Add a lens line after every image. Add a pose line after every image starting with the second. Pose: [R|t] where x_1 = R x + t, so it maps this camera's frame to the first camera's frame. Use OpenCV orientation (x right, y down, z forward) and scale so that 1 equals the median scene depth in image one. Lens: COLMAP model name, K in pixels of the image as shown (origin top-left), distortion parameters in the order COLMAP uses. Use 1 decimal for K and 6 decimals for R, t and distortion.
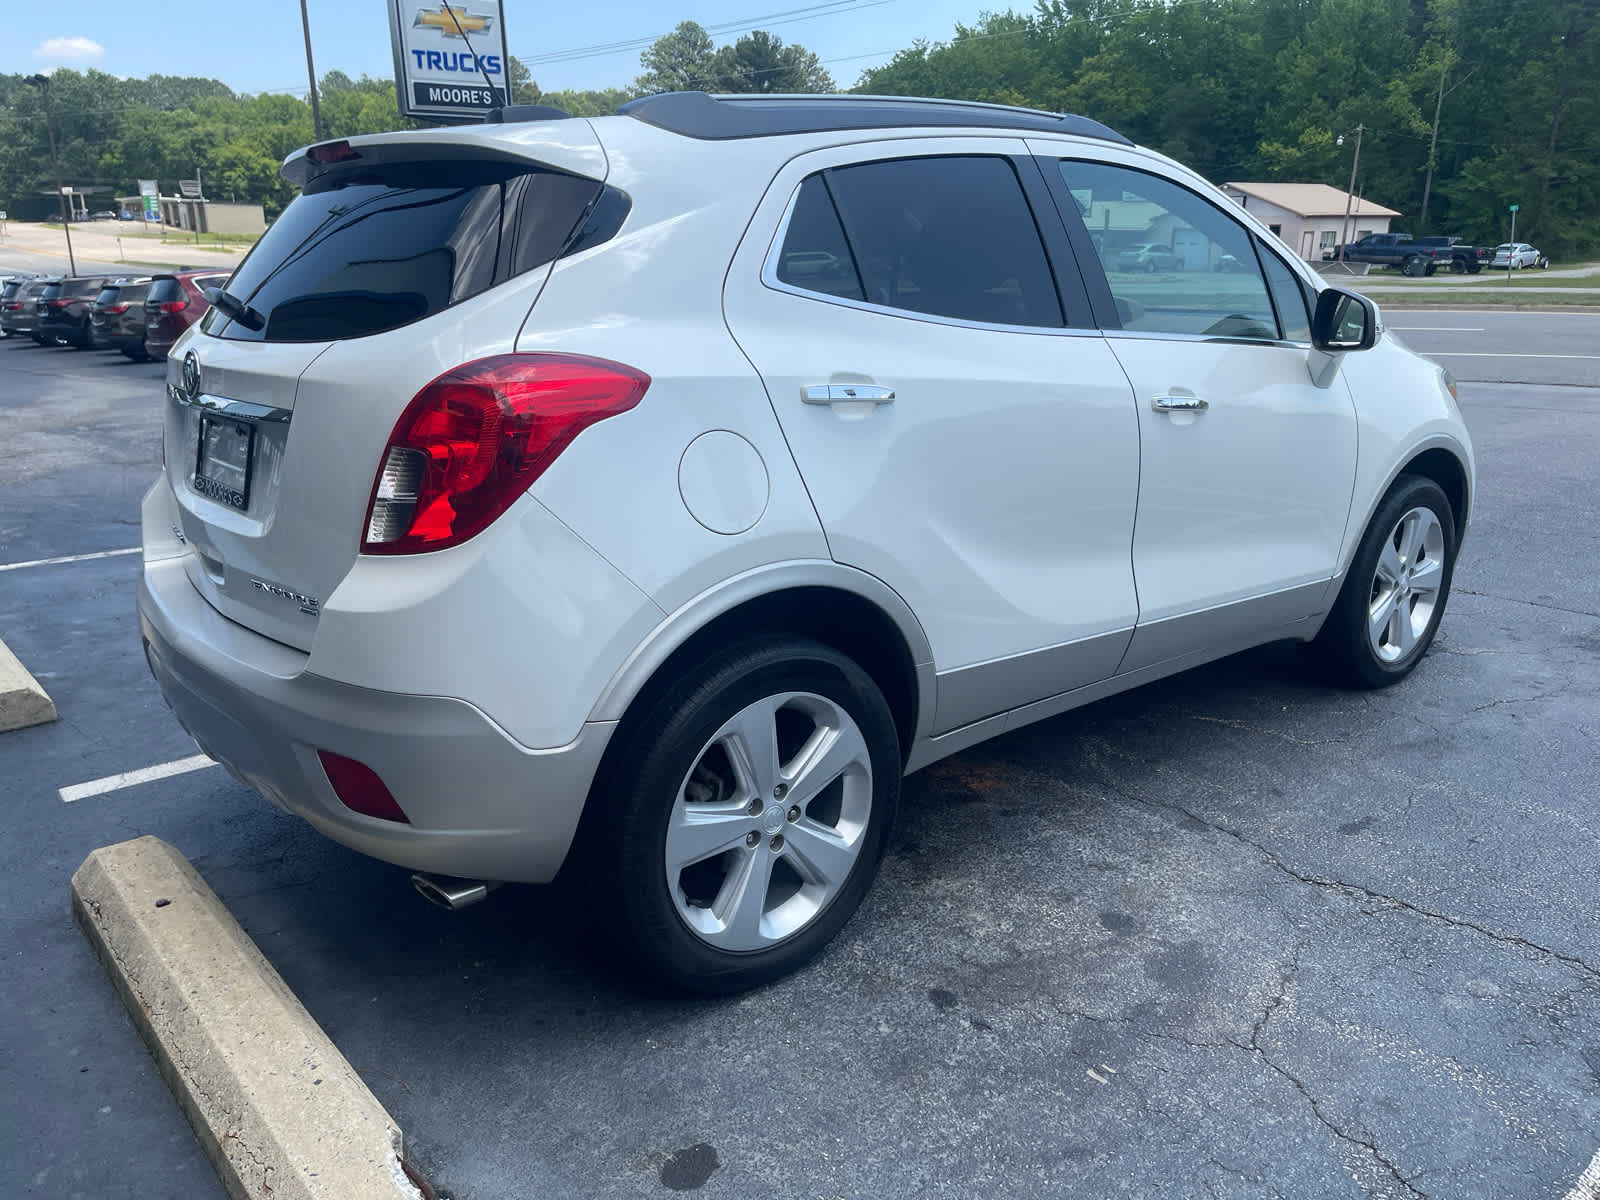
lens RADIAL K [[1200.2, 0, 815.7], [0, 1200.2, 598.8], [0, 0, 1]] dist [0.079020, -0.103179]
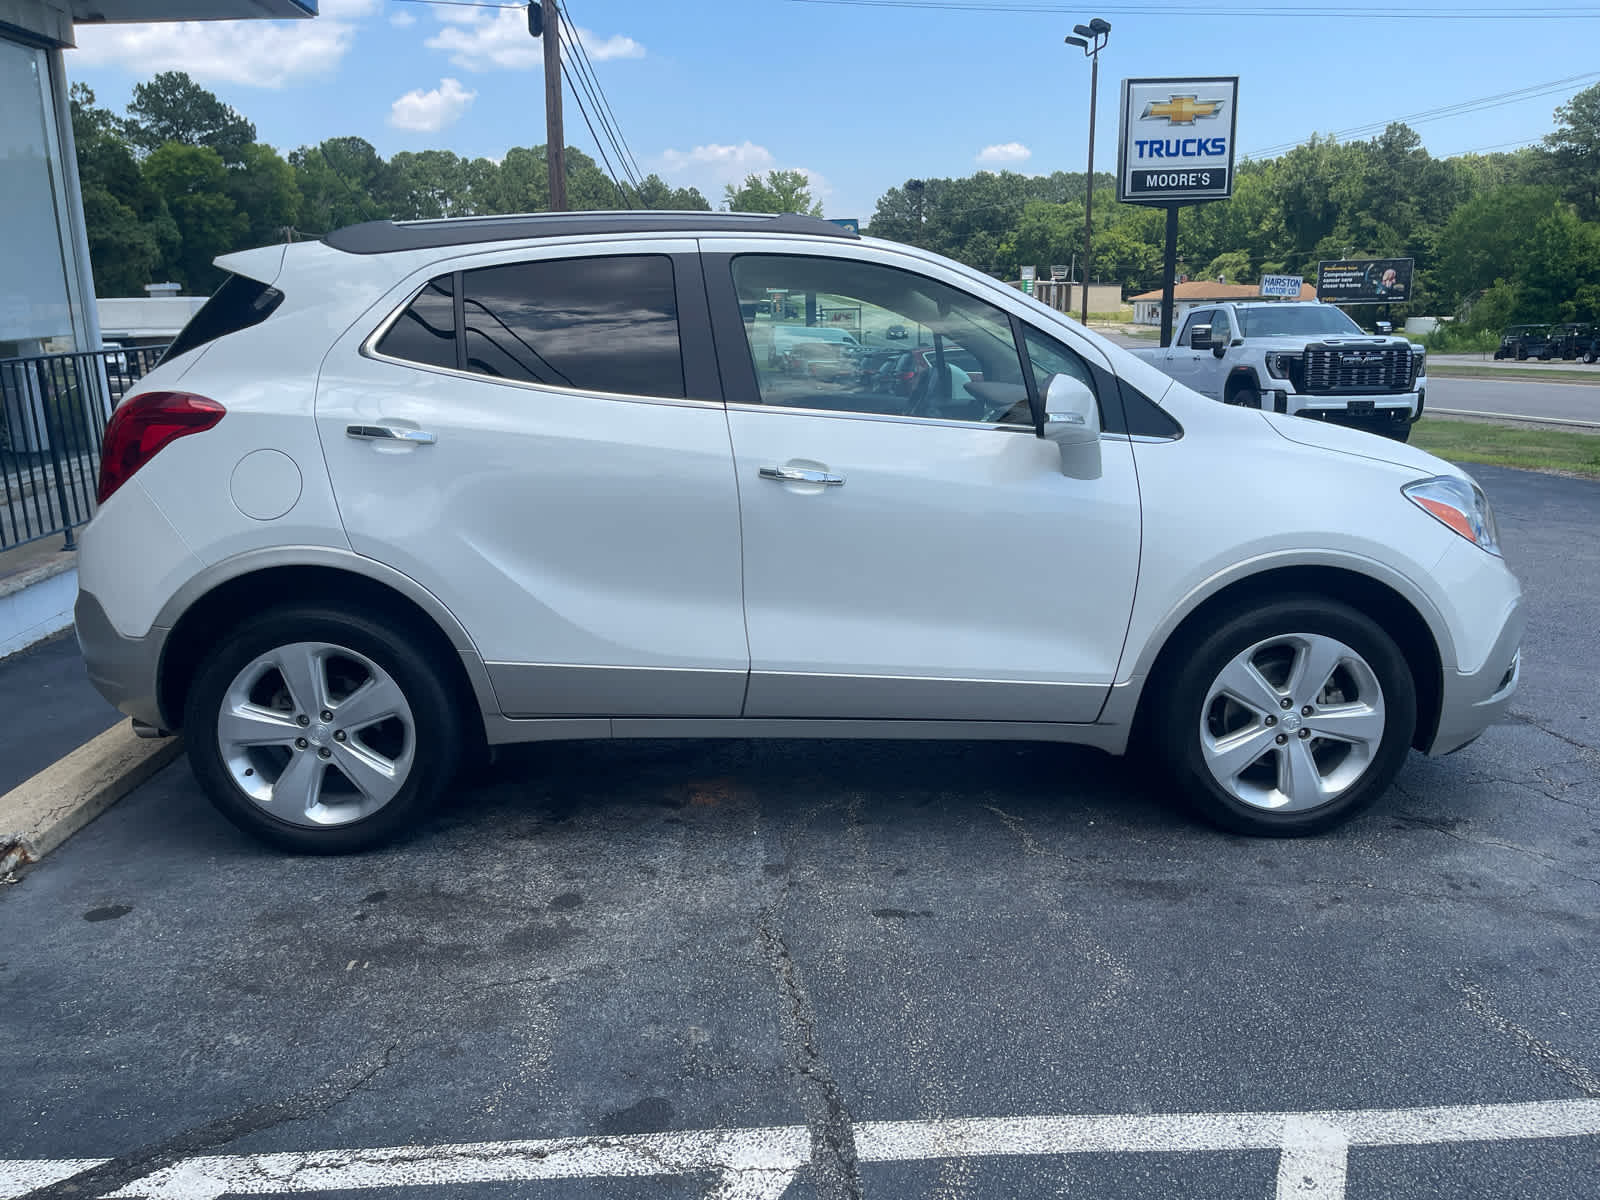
lens RADIAL K [[1200.2, 0, 804.1], [0, 1200.2, 599.9], [0, 0, 1]] dist [0.079020, -0.103179]
pose [[0.791577, 0.138372, -0.595197, 0.980738], [-0.172103, 0.985079, 0.000125, -0.052303], [0.586333, 0.102336, 0.803580, 0.154168]]
